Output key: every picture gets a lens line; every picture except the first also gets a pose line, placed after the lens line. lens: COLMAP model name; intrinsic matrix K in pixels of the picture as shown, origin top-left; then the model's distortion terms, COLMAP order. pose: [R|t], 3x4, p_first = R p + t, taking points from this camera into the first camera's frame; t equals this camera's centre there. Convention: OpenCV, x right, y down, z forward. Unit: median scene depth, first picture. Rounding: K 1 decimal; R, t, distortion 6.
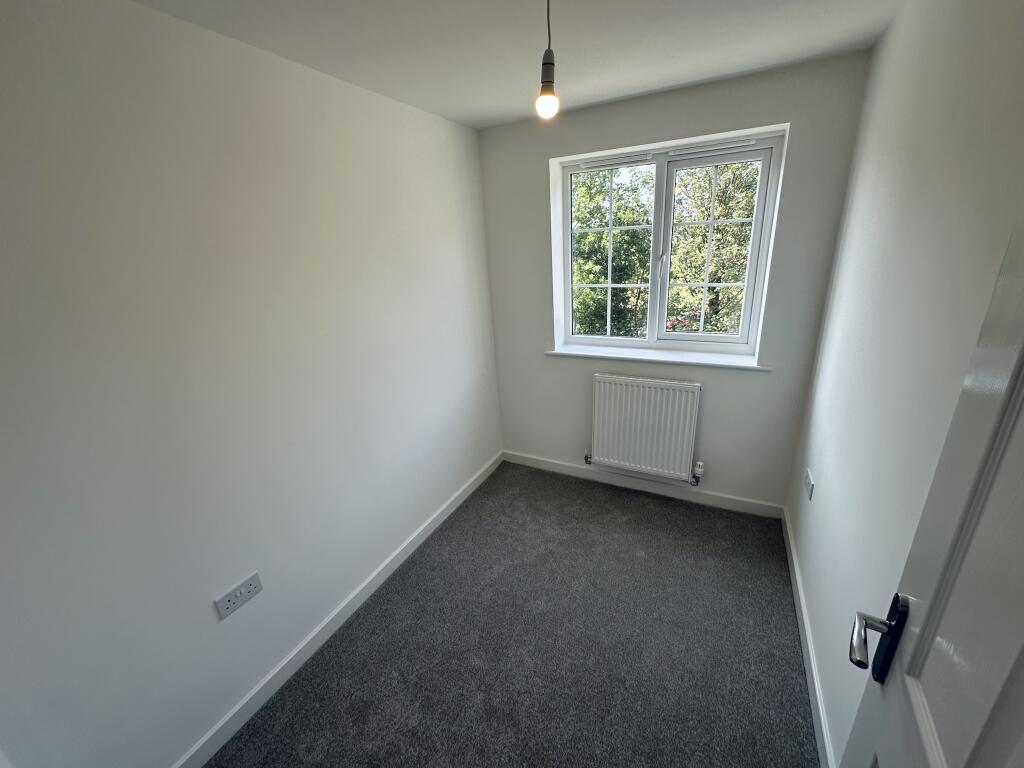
lens RADIAL K [[405.5, 0, 512.9], [0, 405.5, 361.7], [0, 0, 1]] dist [-0.000800, -0.000061]
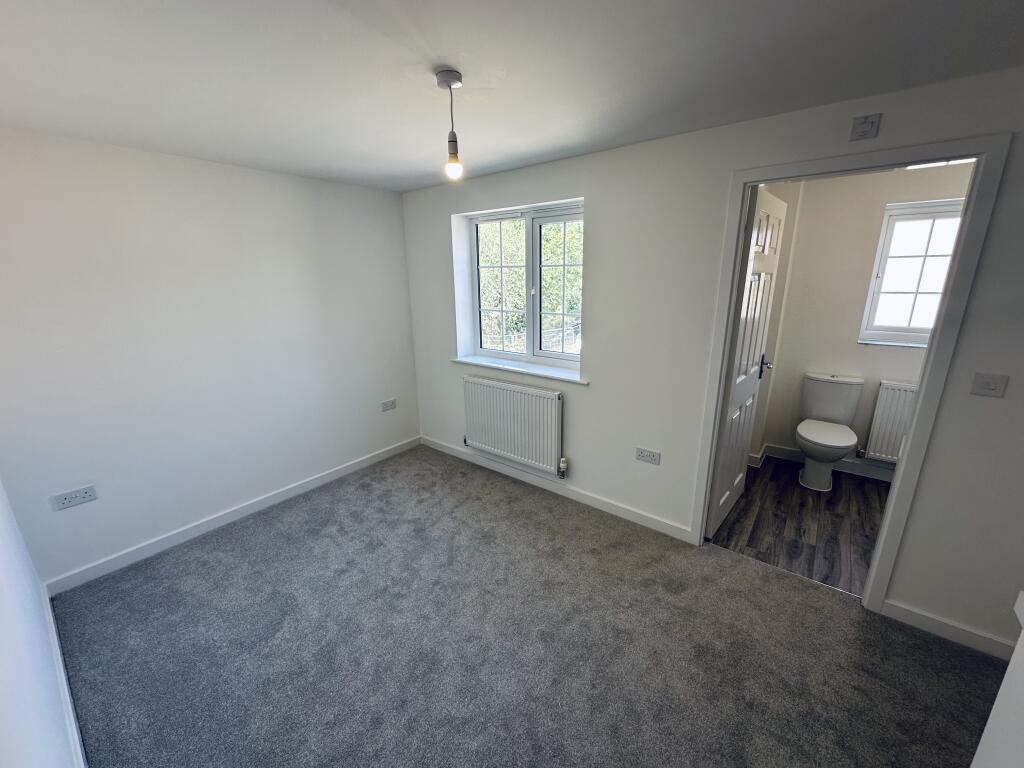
lens RADIAL K [[411.1, 0, 512.0], [0, 411.1, 384.0], [0, 0, 1]] dist [0.000550, -0.000010]
pose [[0.985176, 0.088883, -0.146727, 0.533135], [-0.089853, 0.995955, 0.000011, 0.041489], [0.146135, 0.013173, 0.989177, -0.291945]]
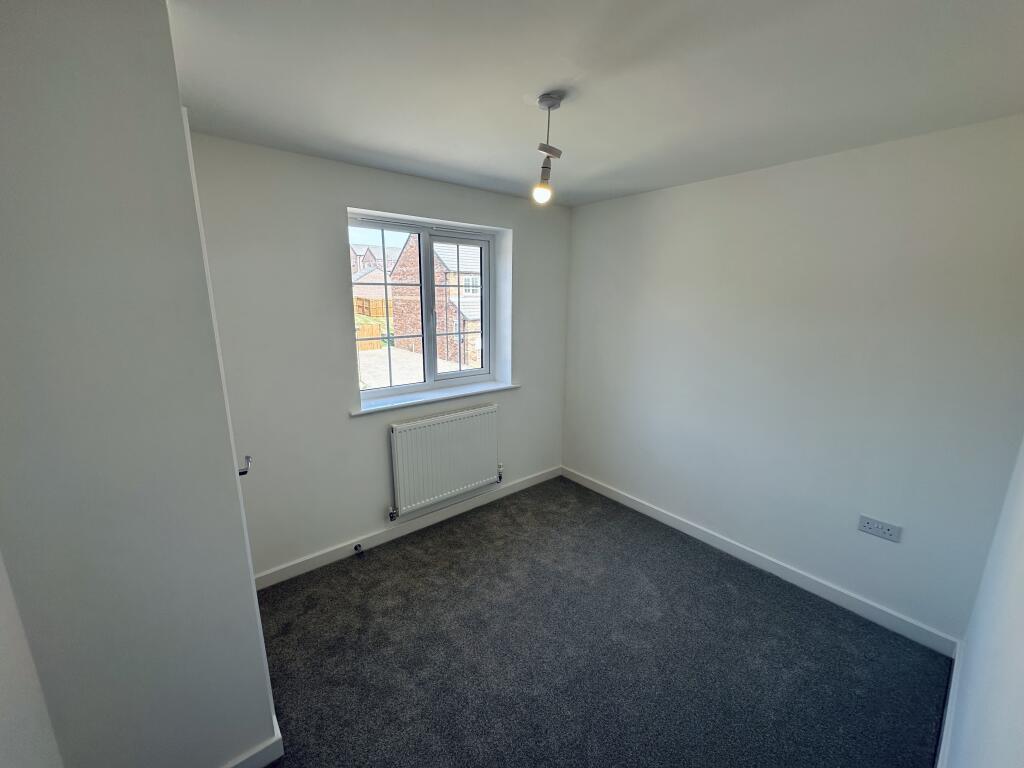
lens RADIAL K [[411.1, 0, 512.0], [0, 411.1, 384.0], [0, 0, 1]] dist [0.000550, -0.000010]
pose [[0.379068, -0.139513, 0.914792, -0.593181], [0.226008, 0.972590, 0.054675, -0.058501], [-0.897345, 0.186025, 0.400208, 0.305425]]
